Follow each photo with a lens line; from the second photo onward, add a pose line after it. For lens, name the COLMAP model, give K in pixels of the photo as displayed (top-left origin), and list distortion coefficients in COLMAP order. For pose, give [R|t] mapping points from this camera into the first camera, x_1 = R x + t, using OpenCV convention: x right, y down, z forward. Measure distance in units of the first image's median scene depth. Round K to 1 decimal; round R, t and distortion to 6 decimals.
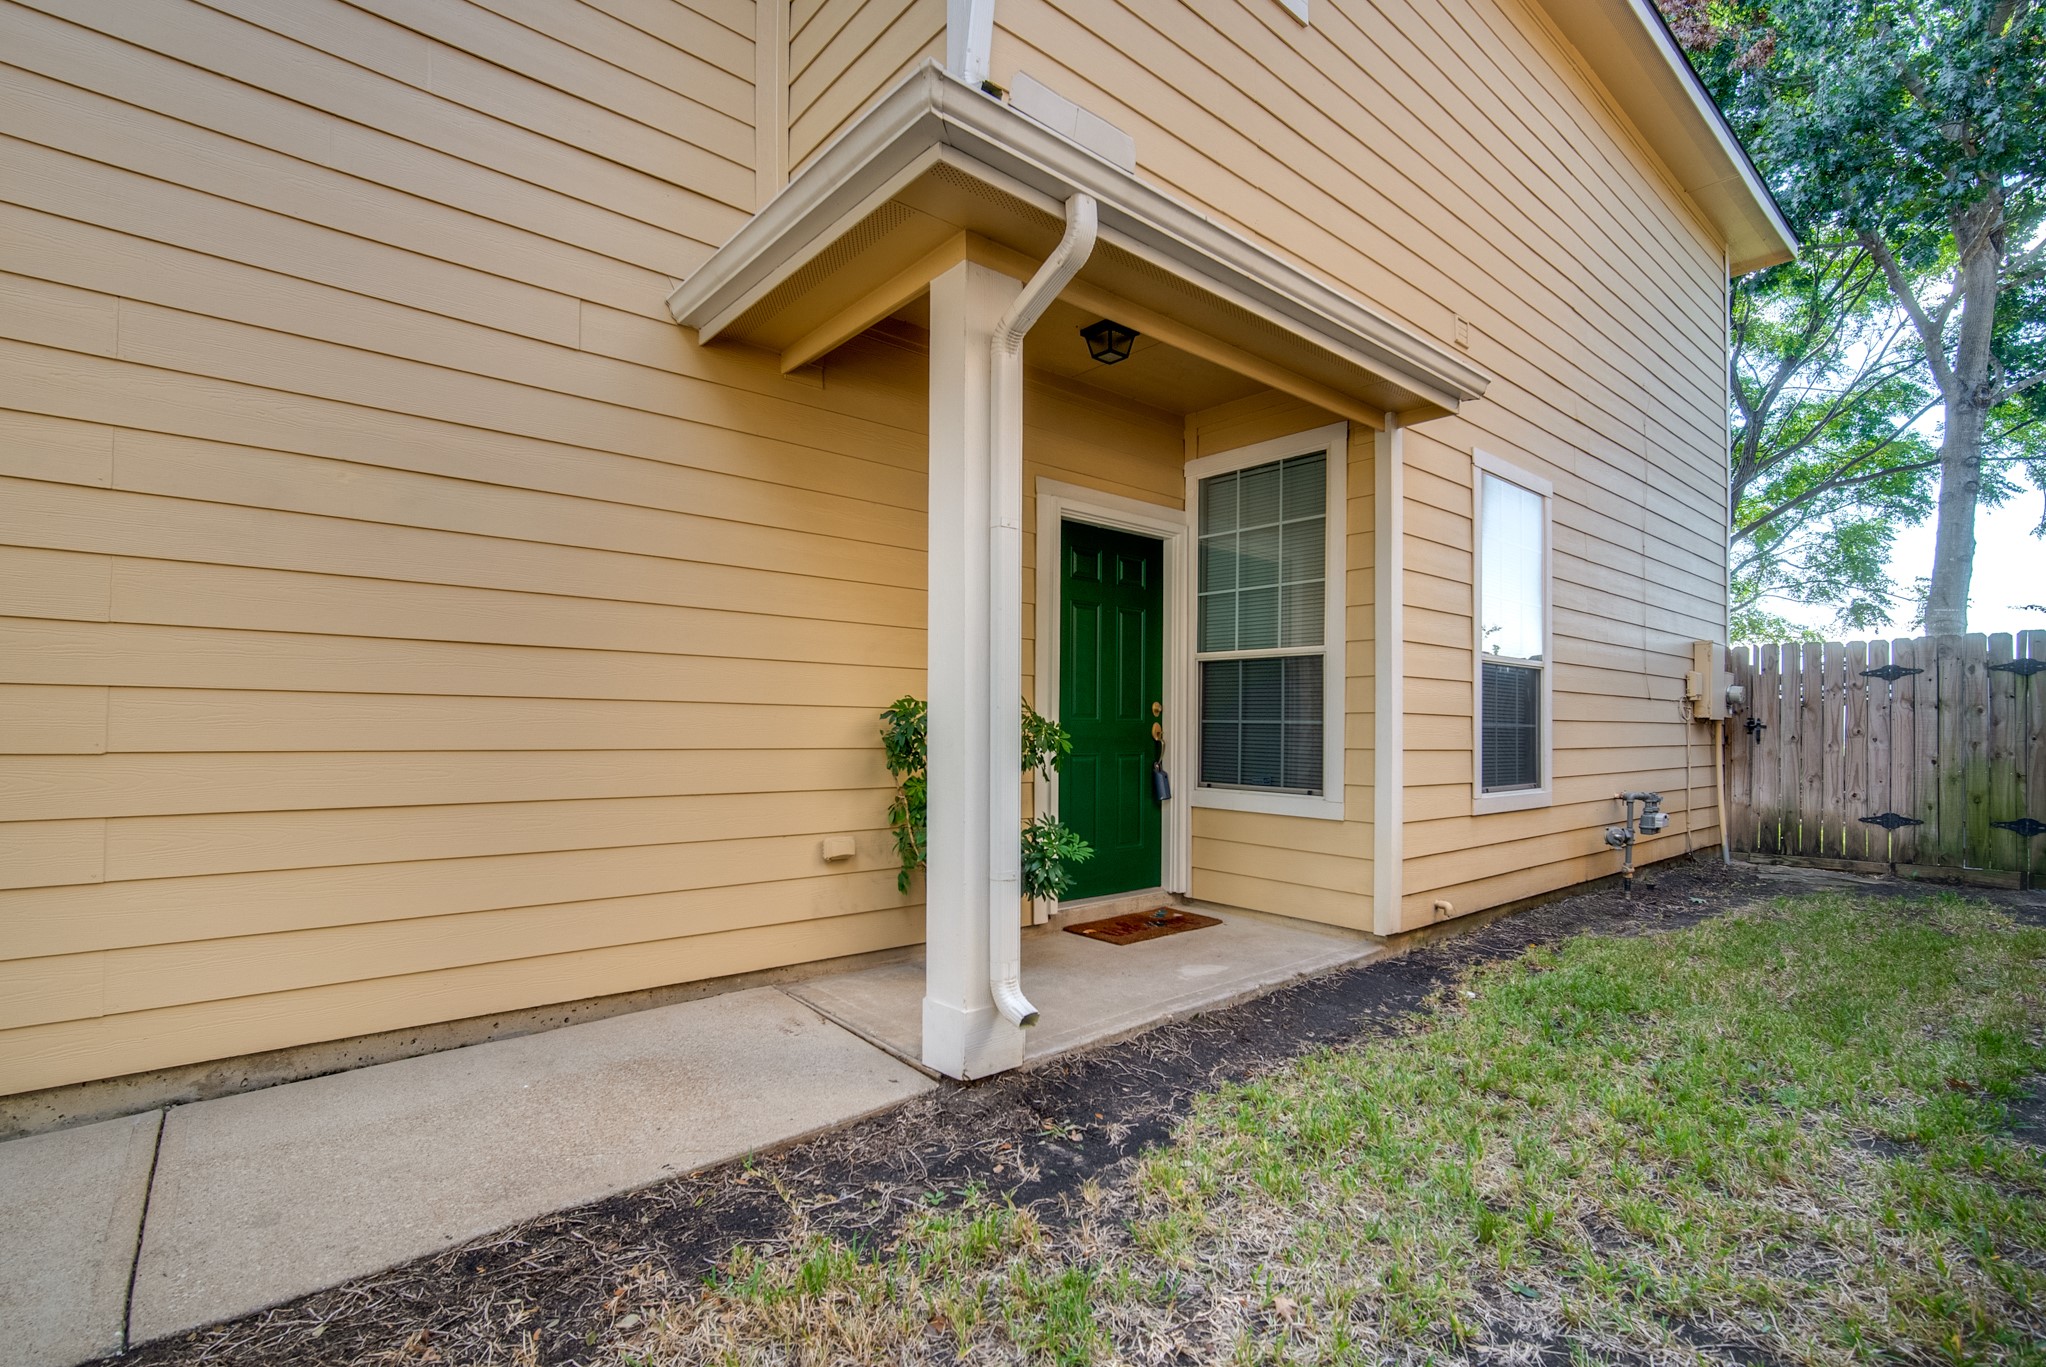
lens RADIAL K [[936.4, 0, 1020.3], [0, 936.4, 711.7], [0, 0, 1]] dist [-0.010828, -0.000128]
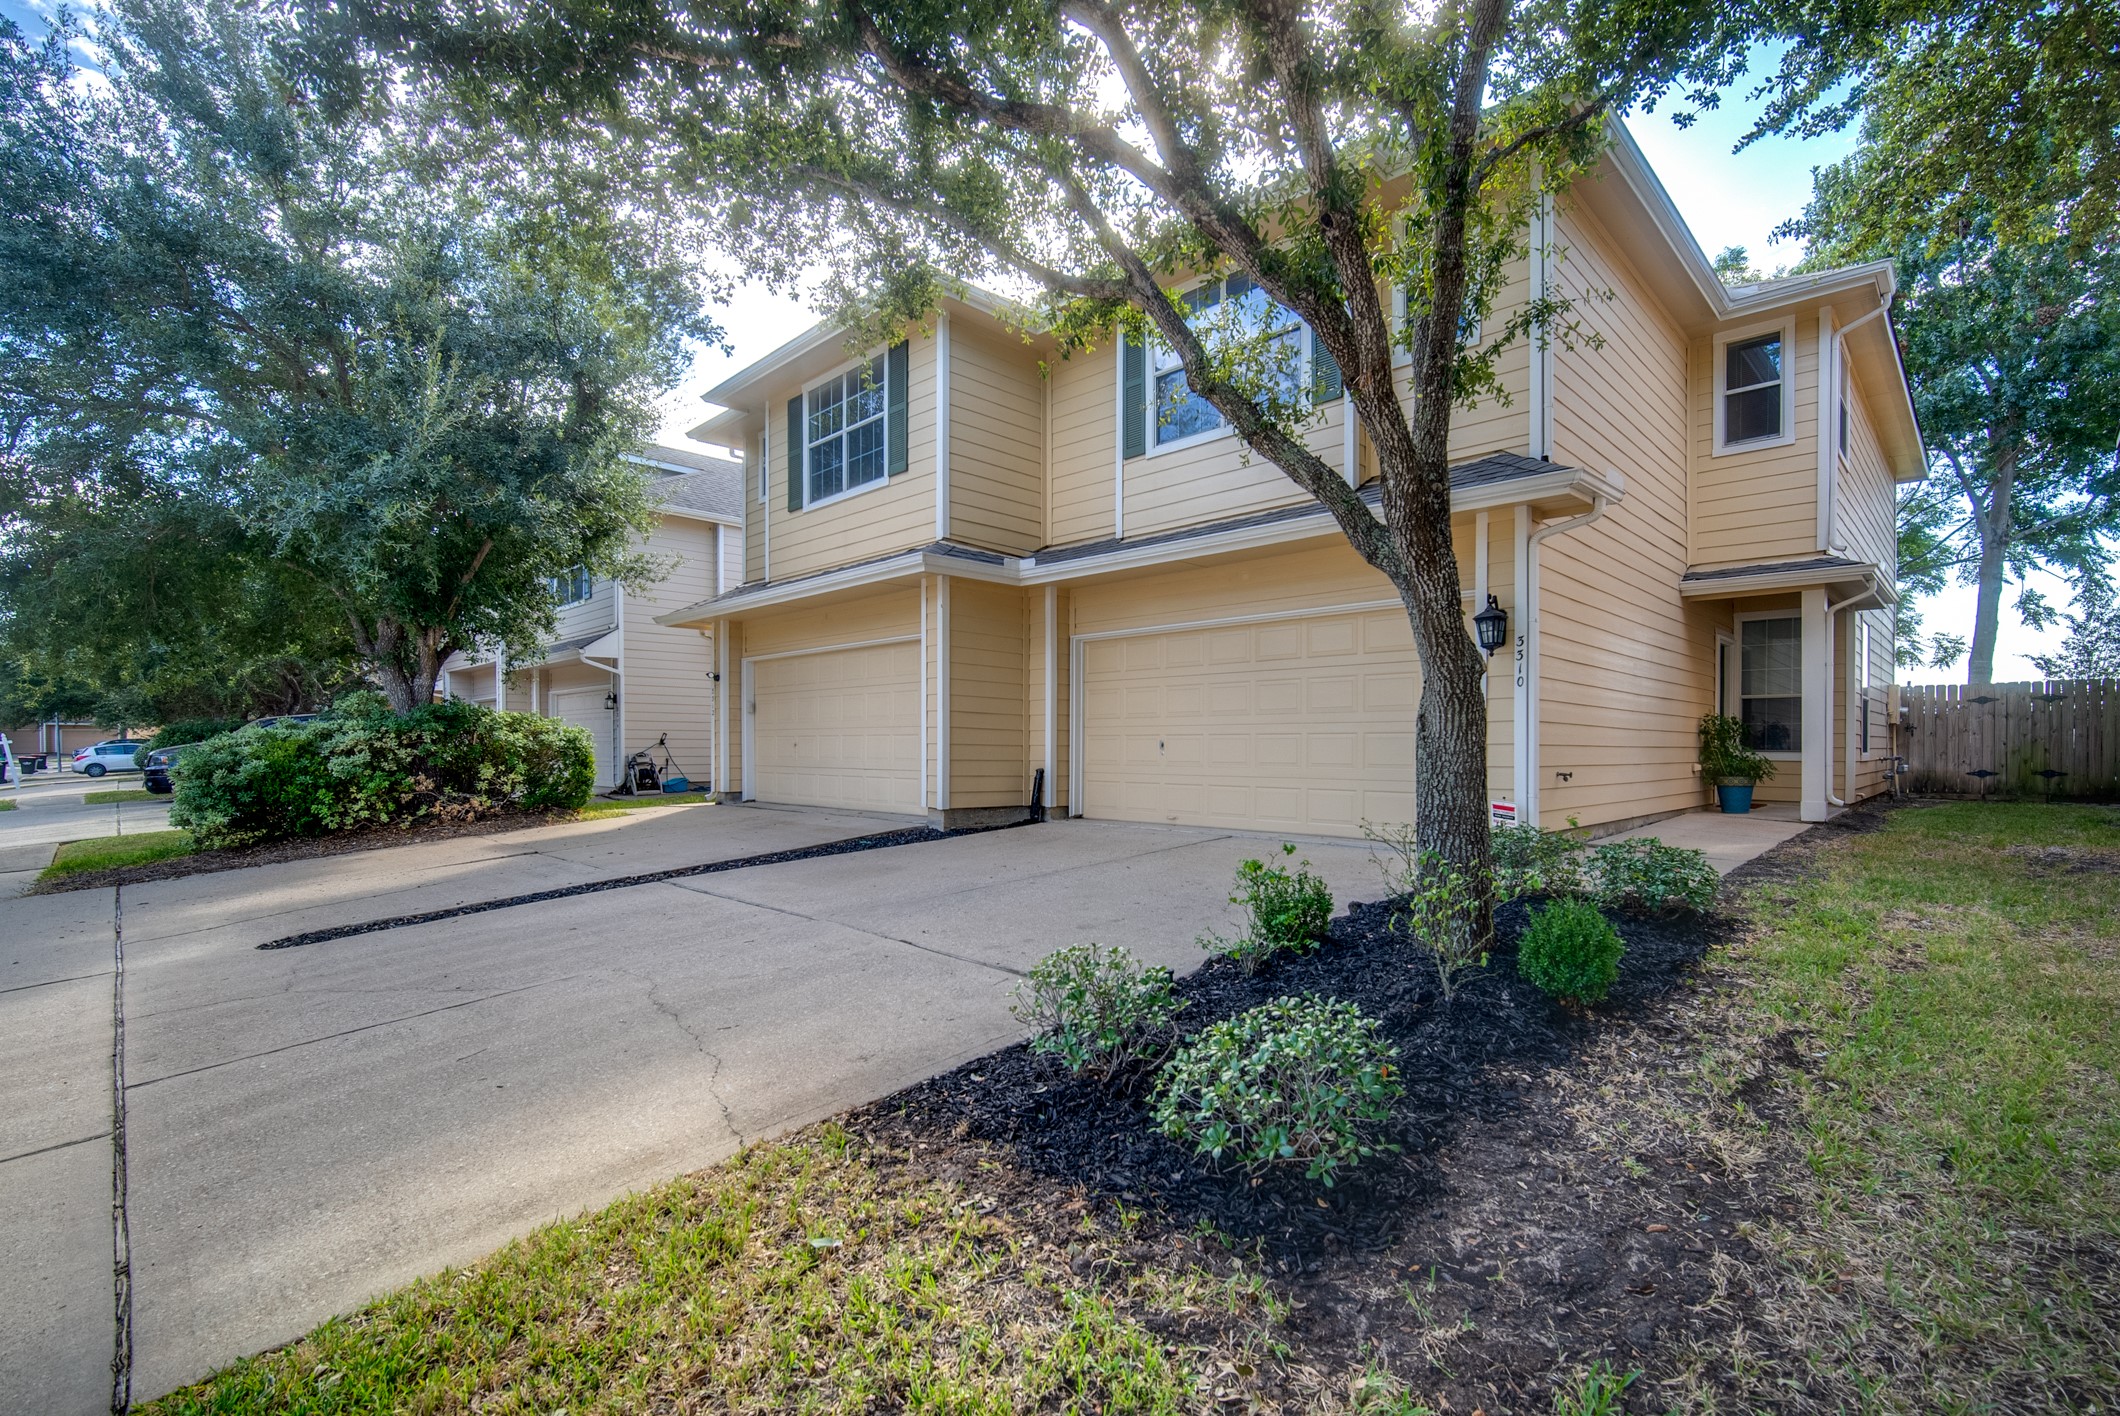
lens RADIAL K [[943.9, 0, 1066.2], [0, 943.9, 751.1], [0, 0, 1]] dist [0.001003, 0.000122]
pose [[0.996409, -0.008590, 0.084239, -1.875647], [0.006889, 0.999767, 0.020469, 0.018633], [-0.084395, -0.019815, 0.996235, -1.354104]]
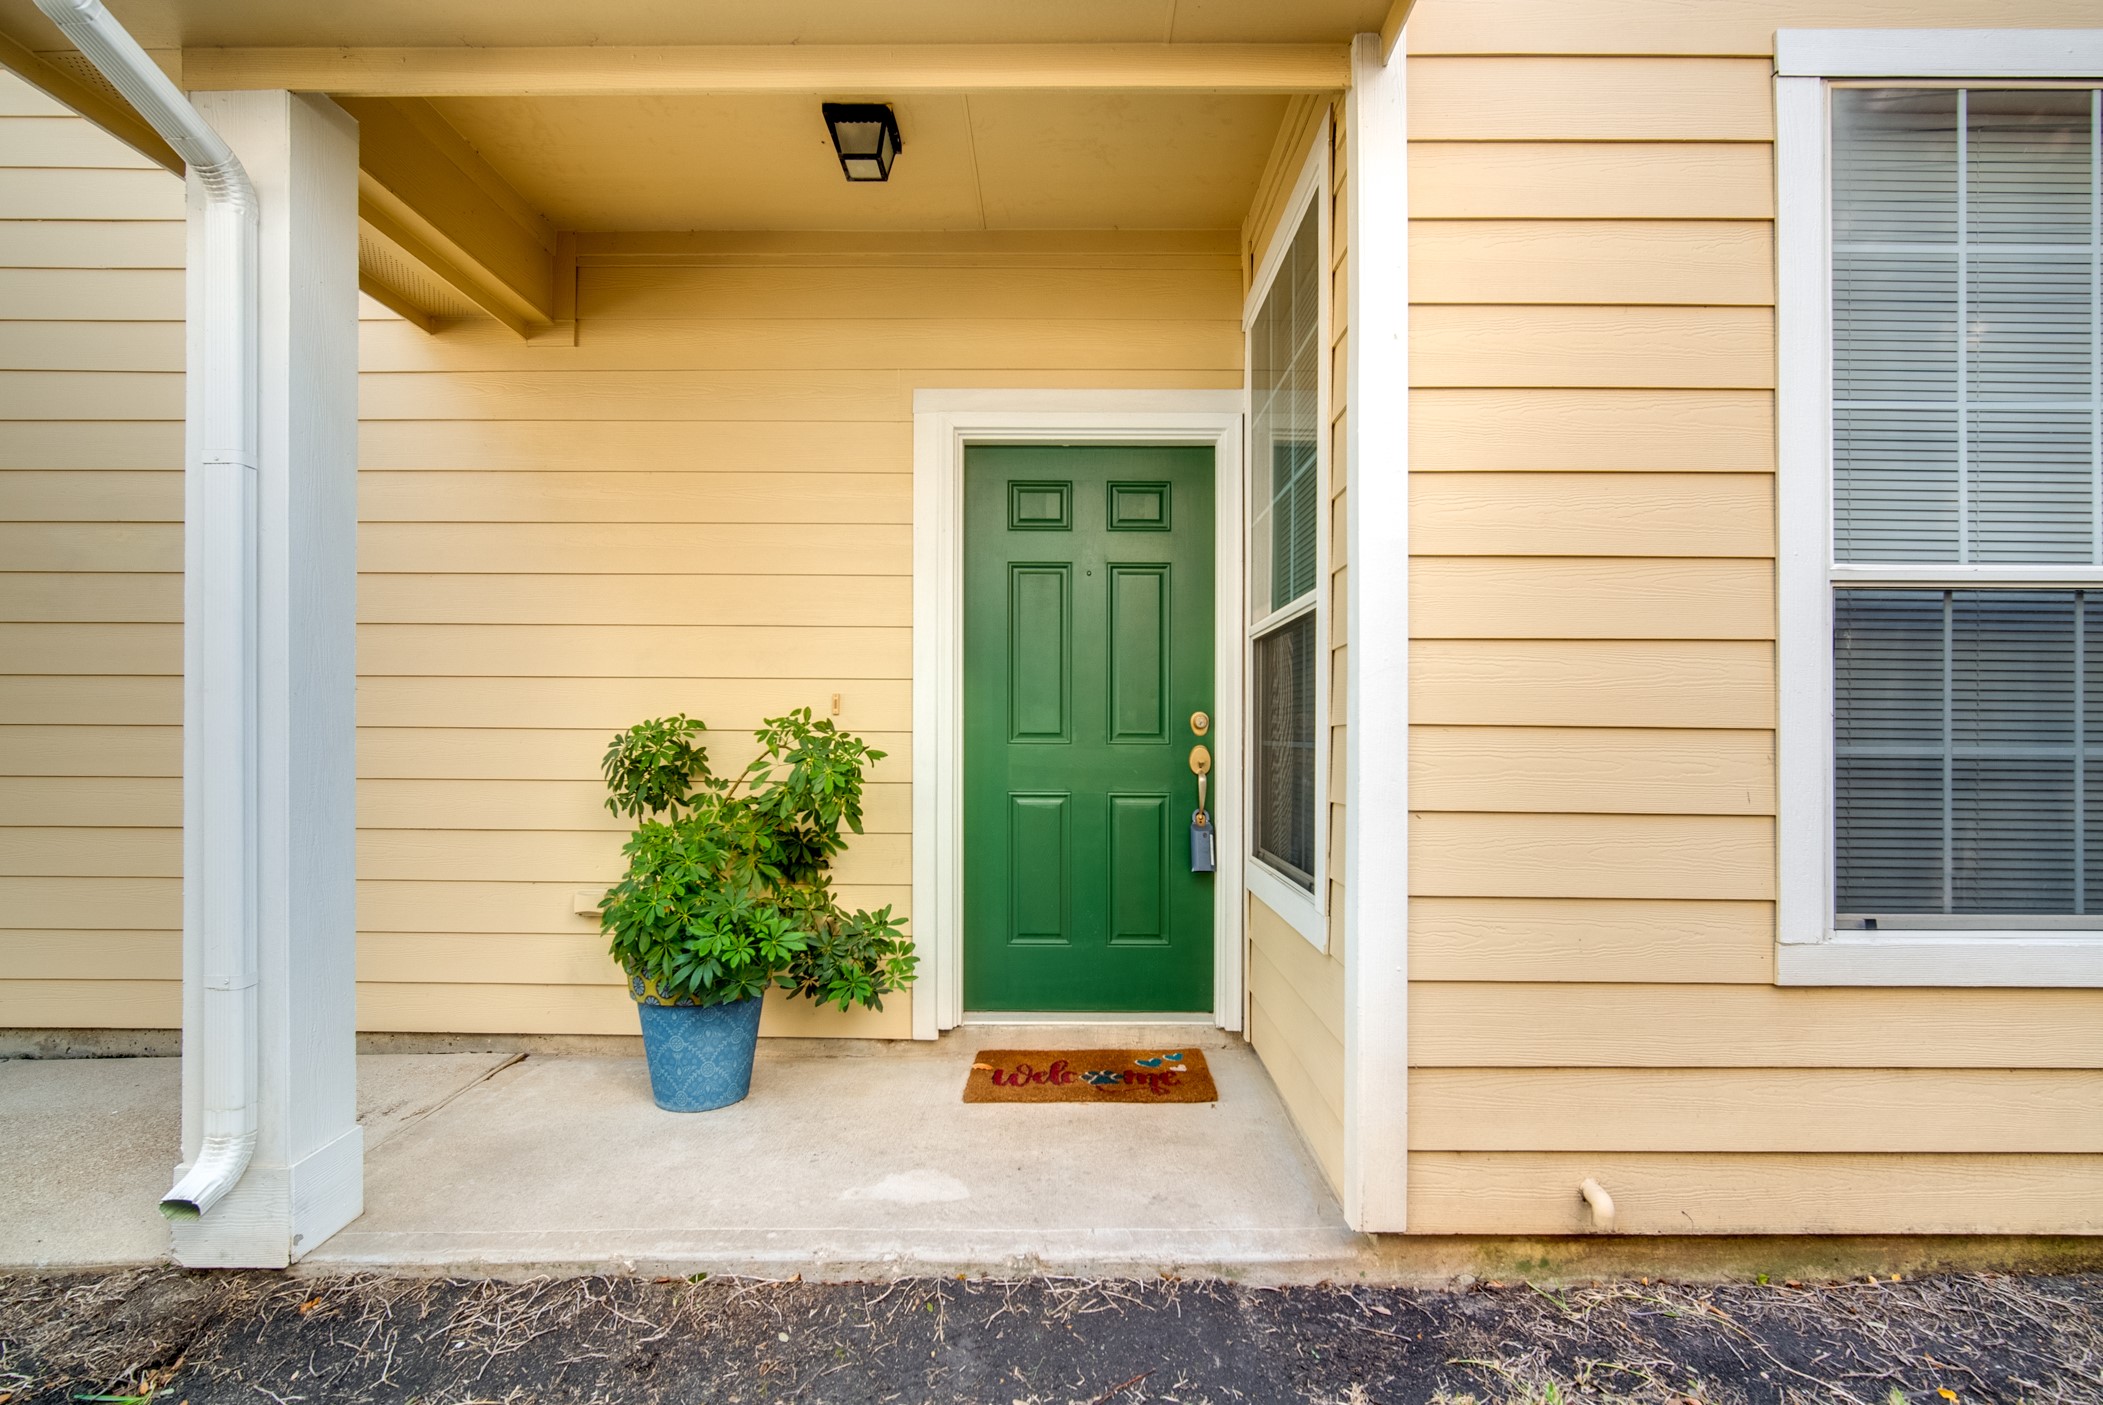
lens RADIAL K [[936.7, 0, 1056.0], [0, 936.7, 736.4], [0, 0, 1]] dist [-0.003141, 0.000022]
pose [[0.760269, -0.002895, -0.649602, 0.567738], [0.011911, 0.999884, 0.009484, -0.001763], [0.649499, -0.014948, 0.760215, 0.567138]]
